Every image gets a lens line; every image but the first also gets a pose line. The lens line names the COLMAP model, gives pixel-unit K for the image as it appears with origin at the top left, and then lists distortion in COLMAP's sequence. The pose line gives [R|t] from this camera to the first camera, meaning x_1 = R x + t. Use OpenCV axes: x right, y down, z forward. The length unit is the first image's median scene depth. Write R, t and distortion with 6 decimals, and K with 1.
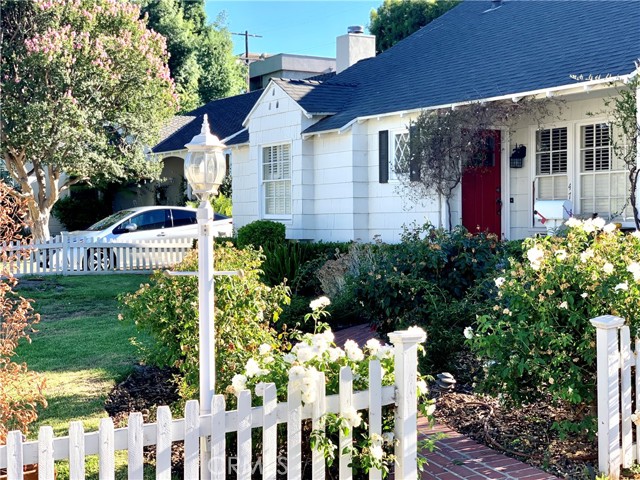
lens RADIAL K [[980.6, 0, 320.0], [0, 980.6, 240.0], [0, 0, 1]] dist [-0.017248, -0.015894]
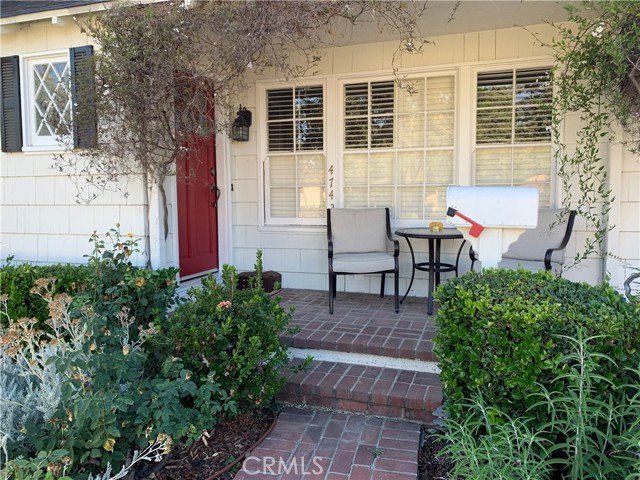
lens RADIAL K [[478.7, 0, 320.0], [0, 478.7, 240.0], [0, 0, 1]] dist [0.048539, -0.077897]
pose [[0.768715, -0.046985, 0.637864, 0.022315], [0.008566, 0.997965, 0.063187, -0.024239], [-0.639534, -0.043109, 0.767553, 0.698880]]
